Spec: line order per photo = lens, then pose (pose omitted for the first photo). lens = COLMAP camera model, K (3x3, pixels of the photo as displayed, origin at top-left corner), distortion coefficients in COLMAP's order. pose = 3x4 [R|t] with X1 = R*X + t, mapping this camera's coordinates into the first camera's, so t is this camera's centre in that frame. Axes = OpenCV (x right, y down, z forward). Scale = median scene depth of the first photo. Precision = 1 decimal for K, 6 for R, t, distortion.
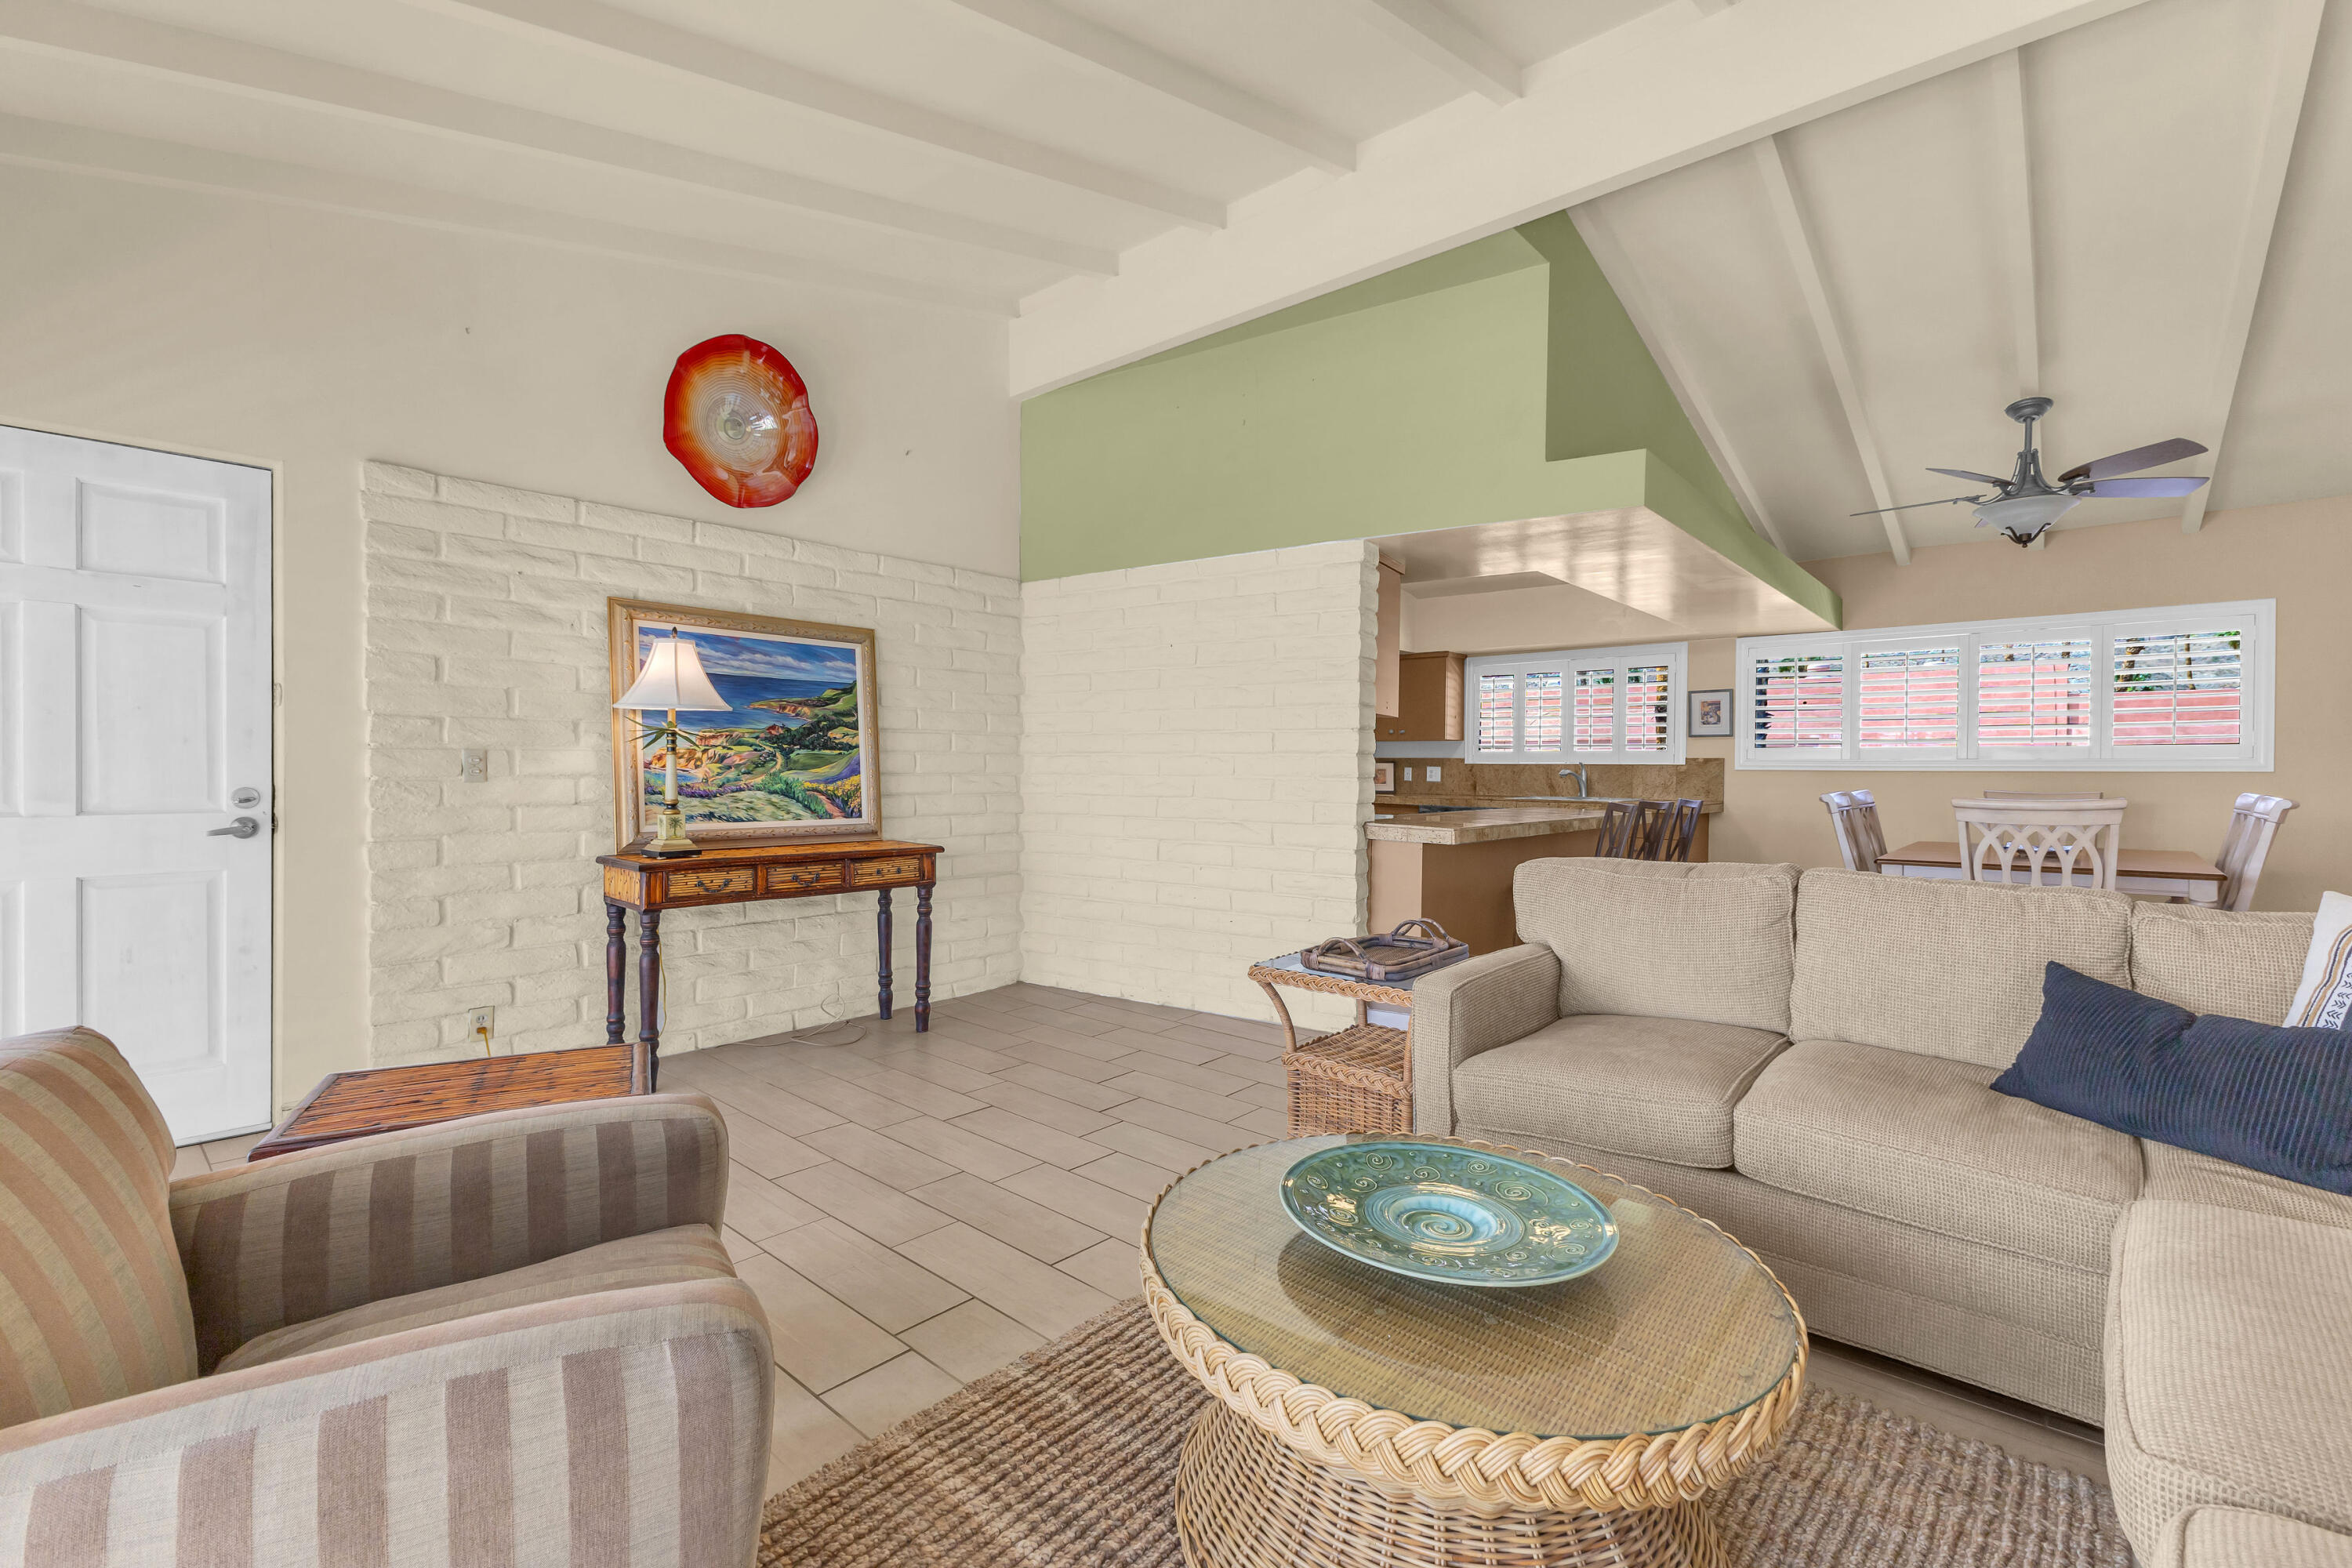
lens RADIAL K [[1010.2, 0, 1180.9], [0, 1010.2, 779.5], [0, 0, 1]] dist [0.013142, -0.003625]
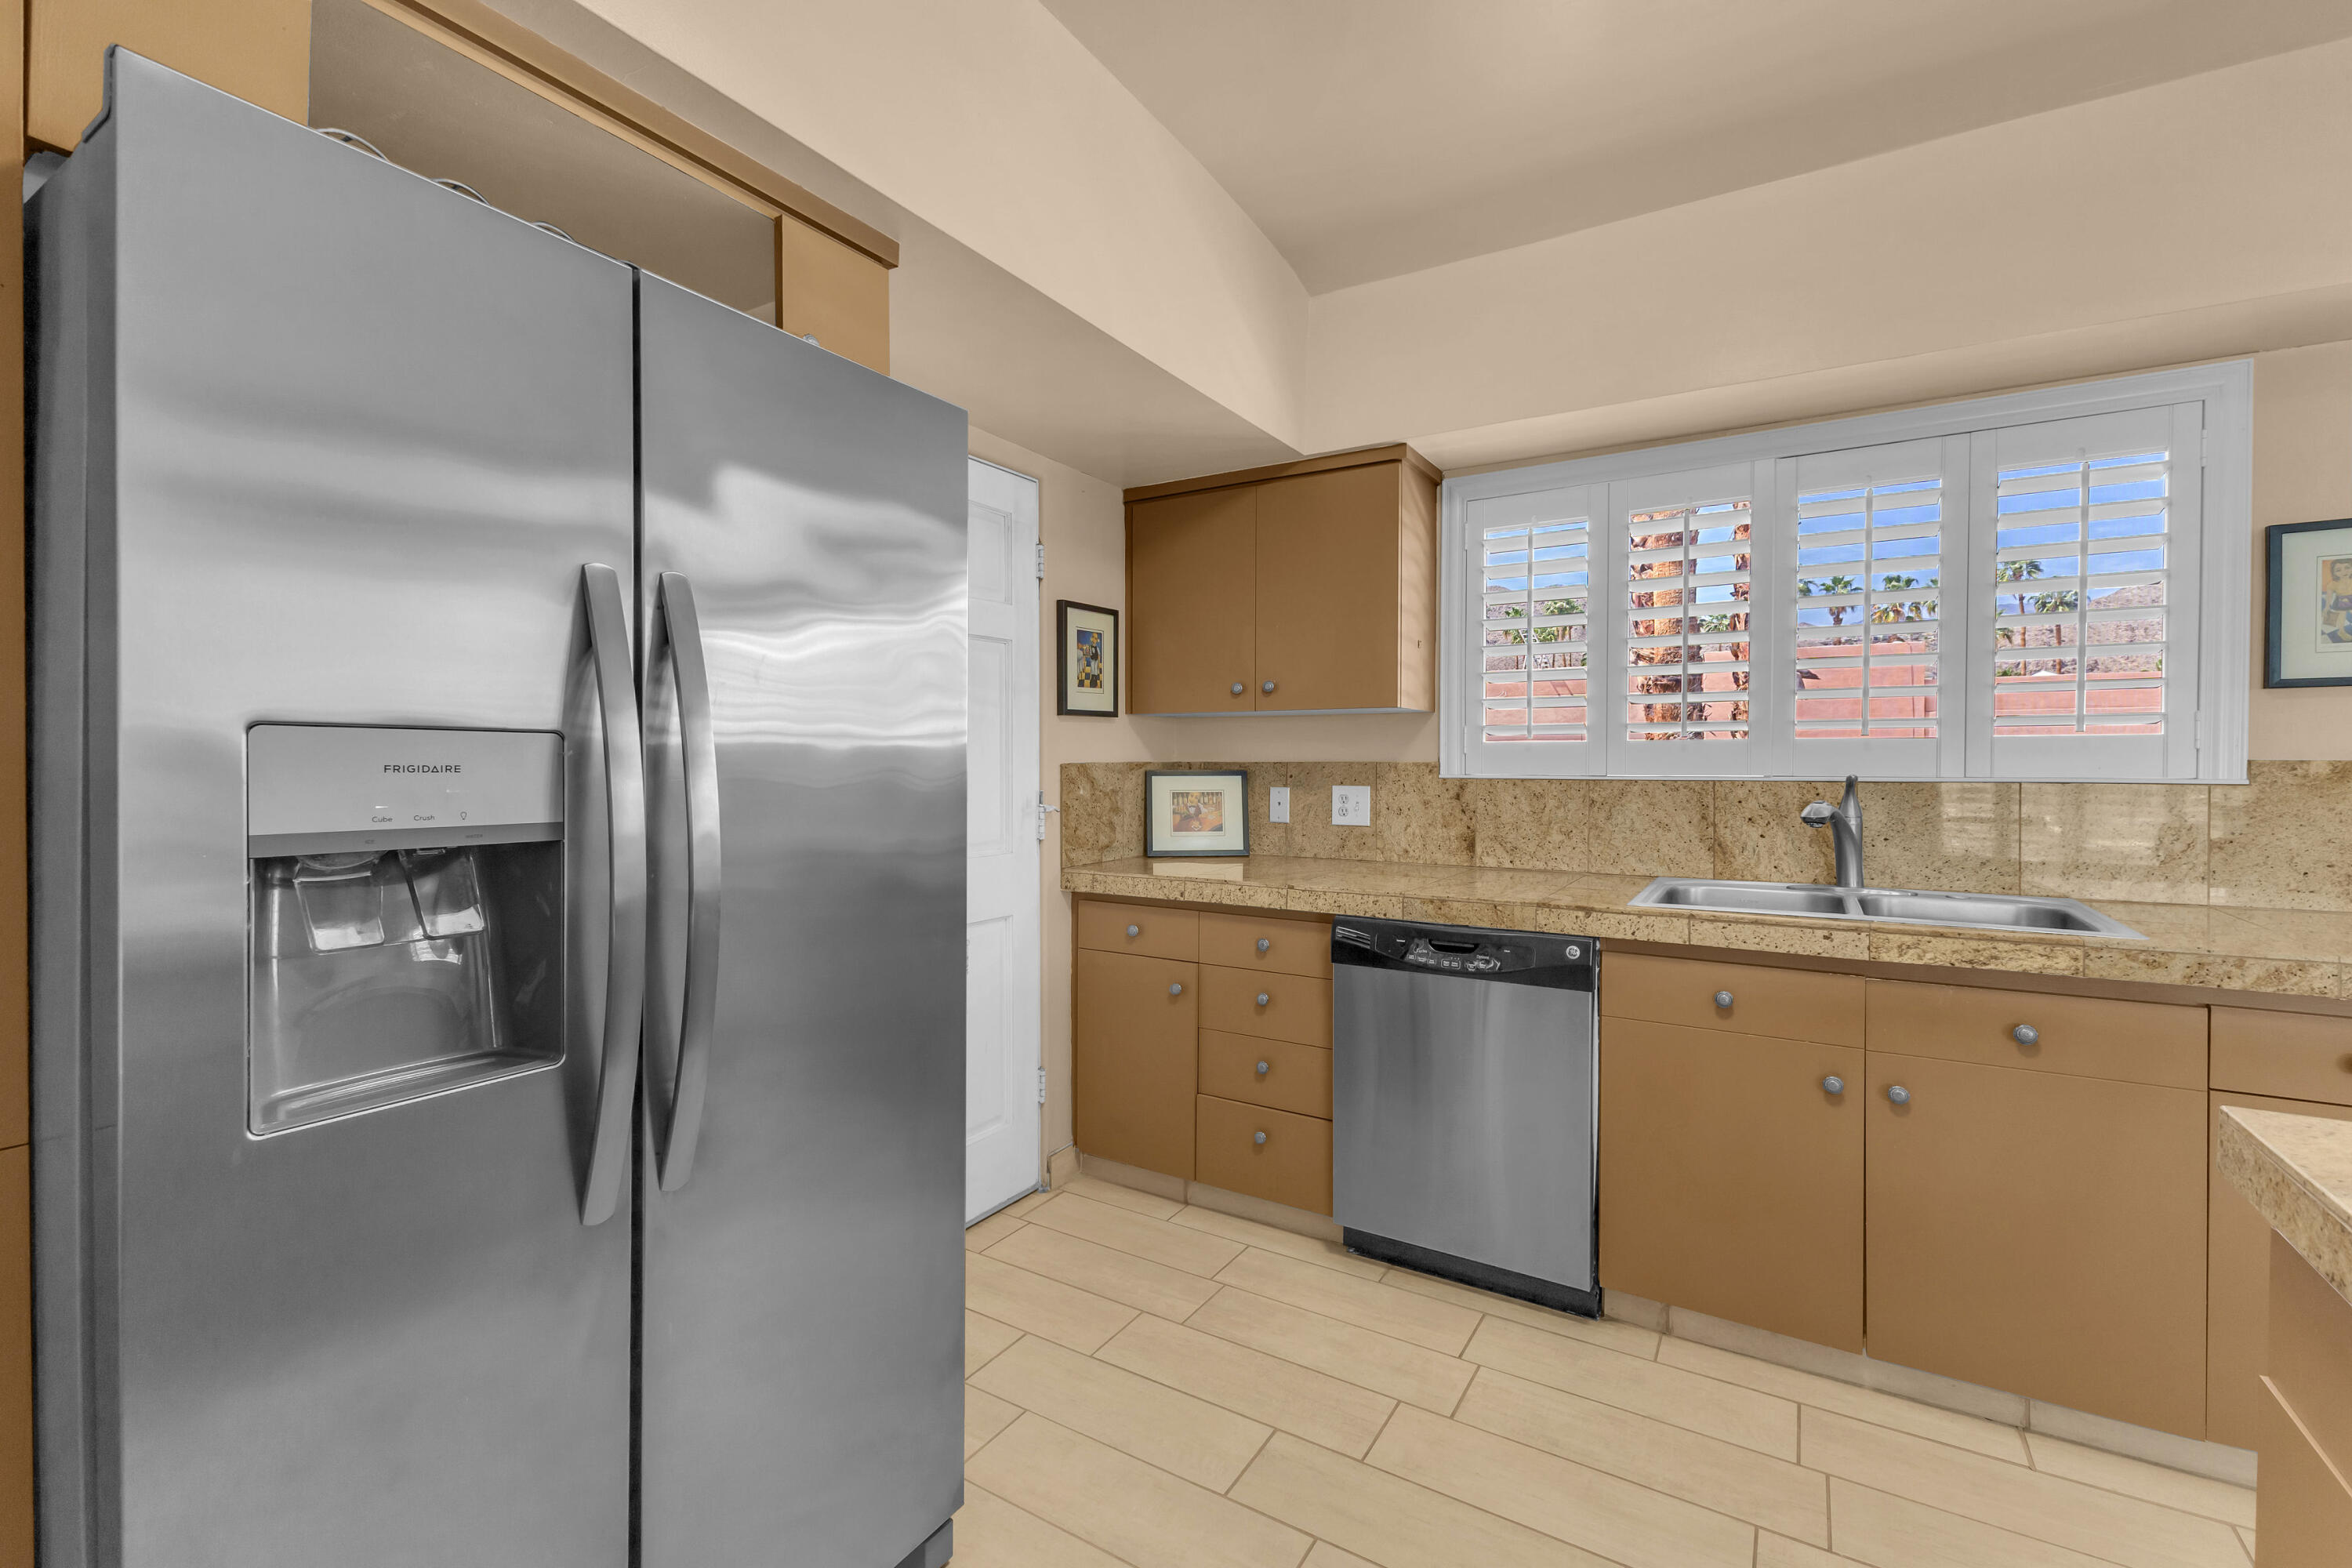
lens RADIAL K [[1010.2, 0, 1180.9], [0, 1010.2, 779.5], [0, 0, 1]] dist [0.013142, -0.003625]
pose [[0.984074, -0.011265, 0.177399, 0.253576], [0.010481, 0.999931, 0.005357, -0.035389], [-0.177447, -0.003412, 0.984124, 1.323798]]
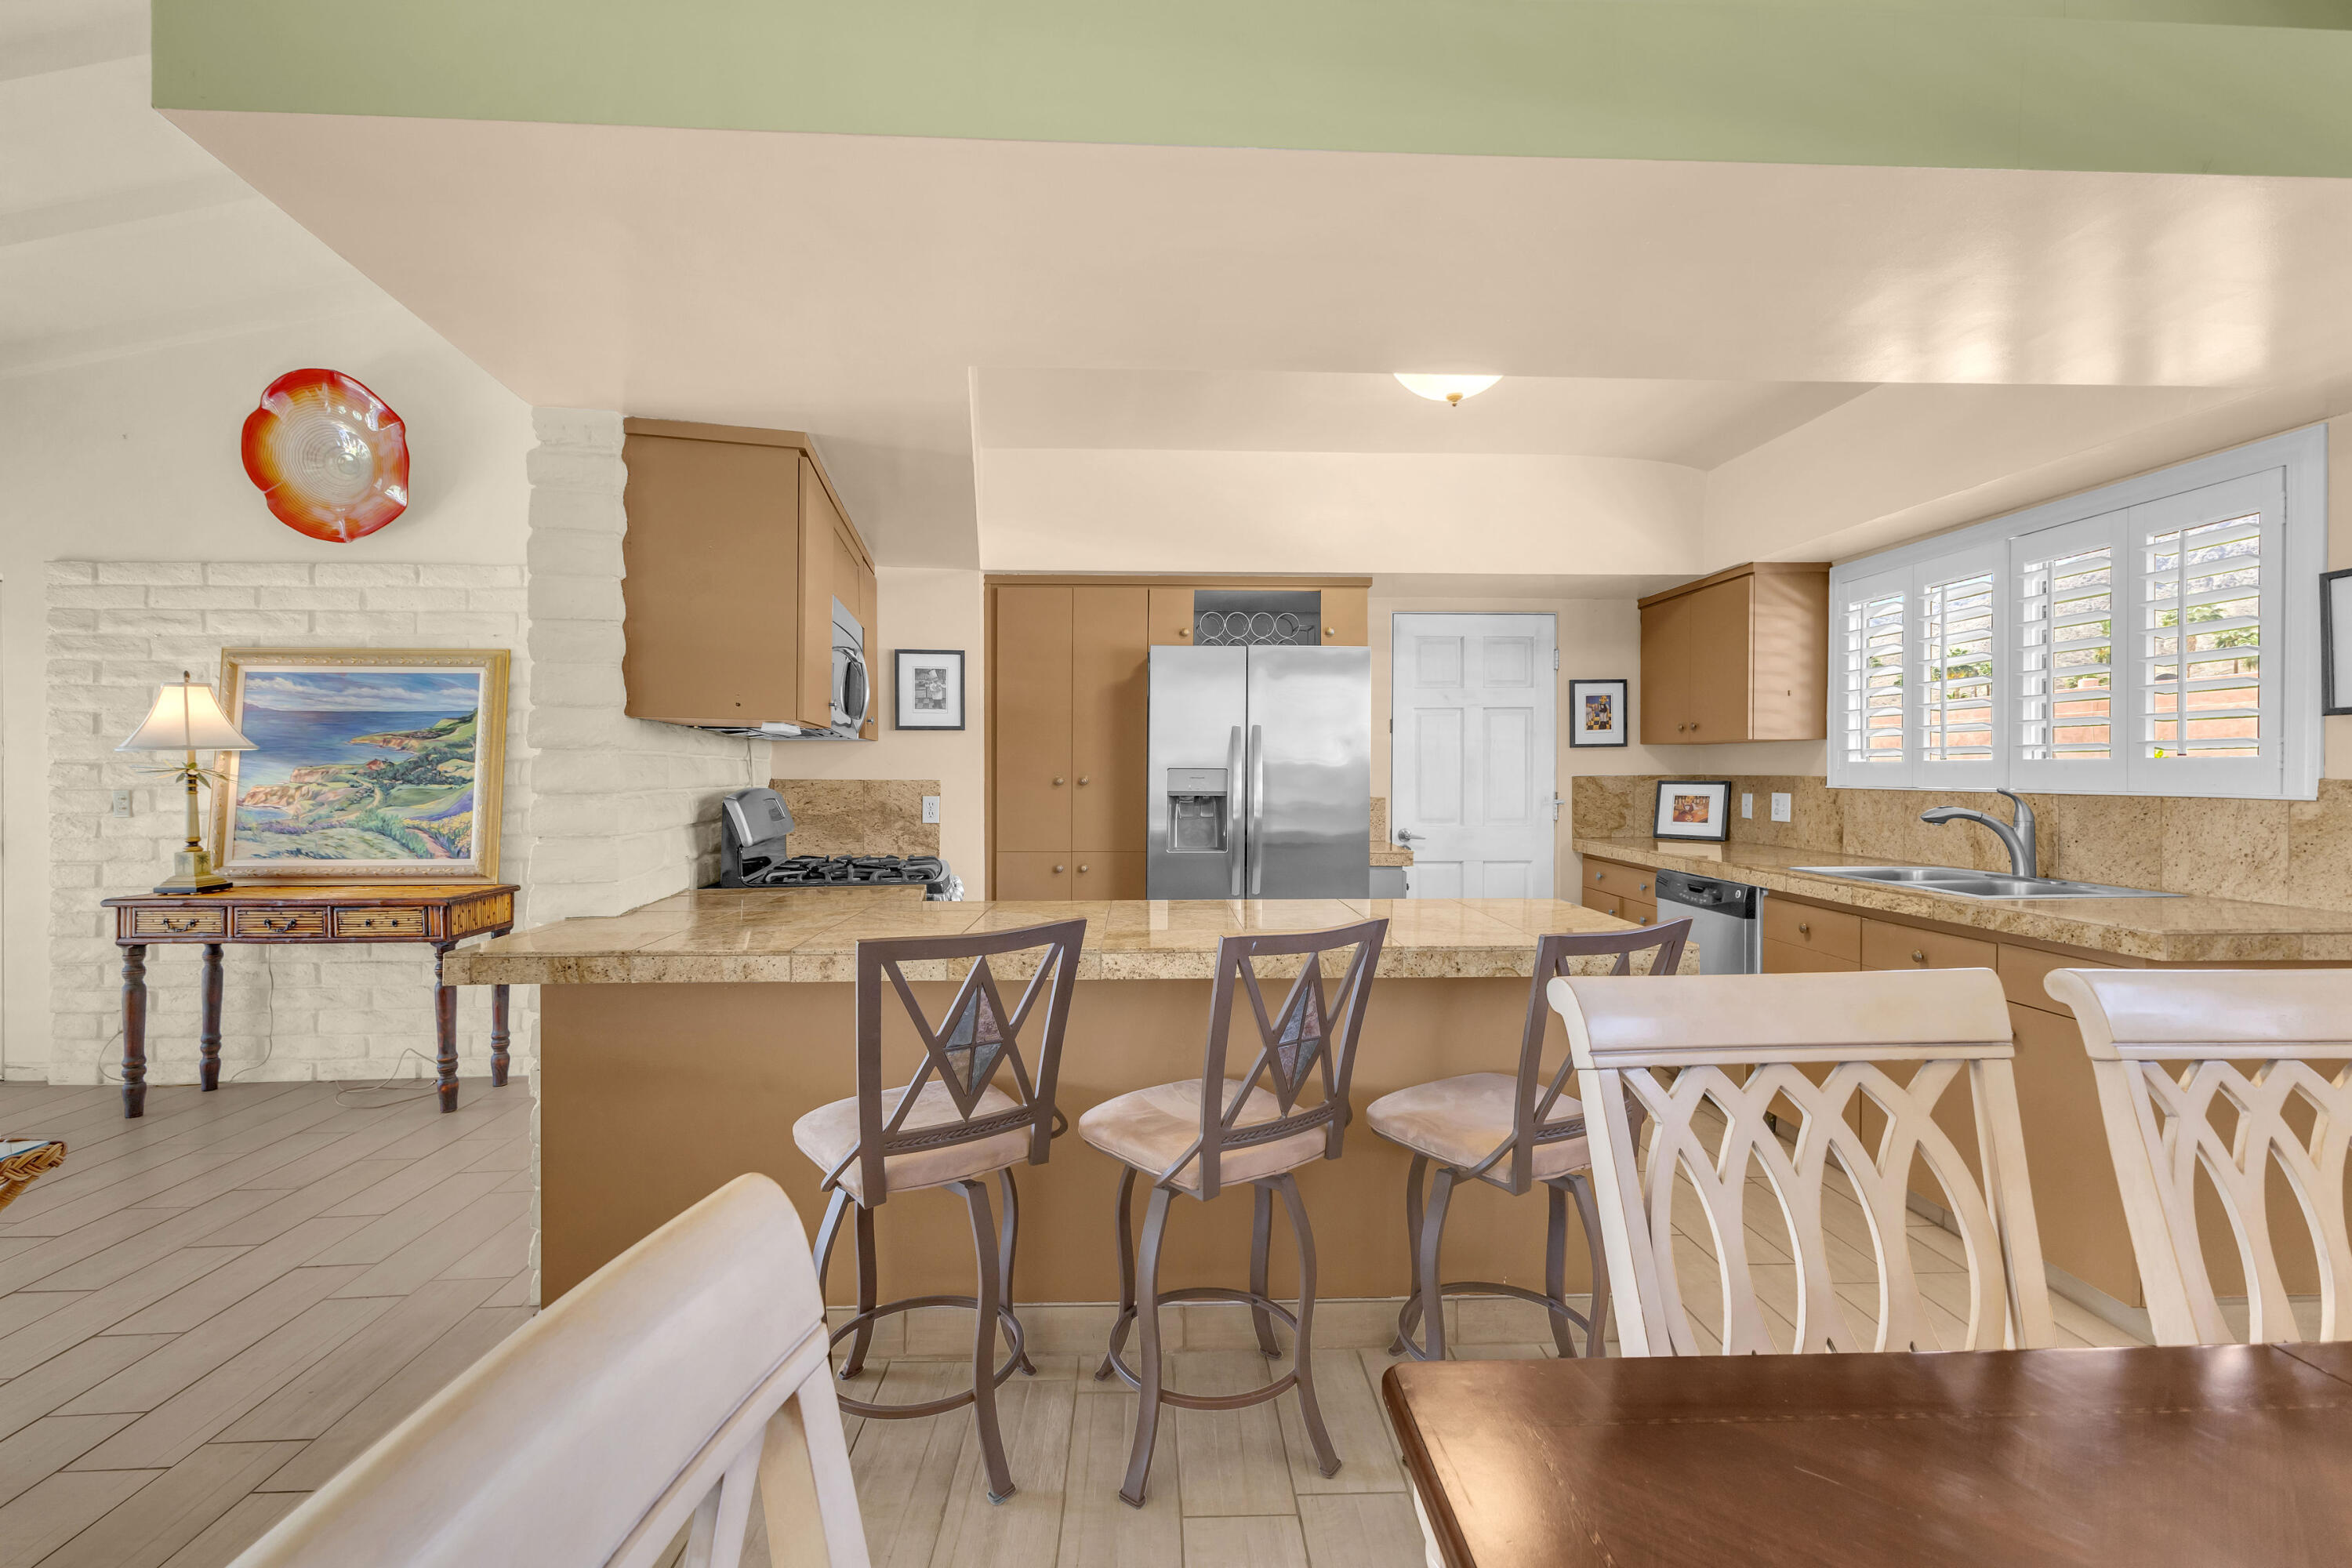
lens RADIAL K [[1010.2, 0, 1180.9], [0, 1010.2, 779.5], [0, 0, 1]] dist [0.013142, -0.003625]
pose [[0.694127, -0.002017, -0.719849, 0.828602], [-0.002774, 0.999981, -0.005476, -0.031766], [0.719847, 0.005798, 0.694109, 0.874239]]
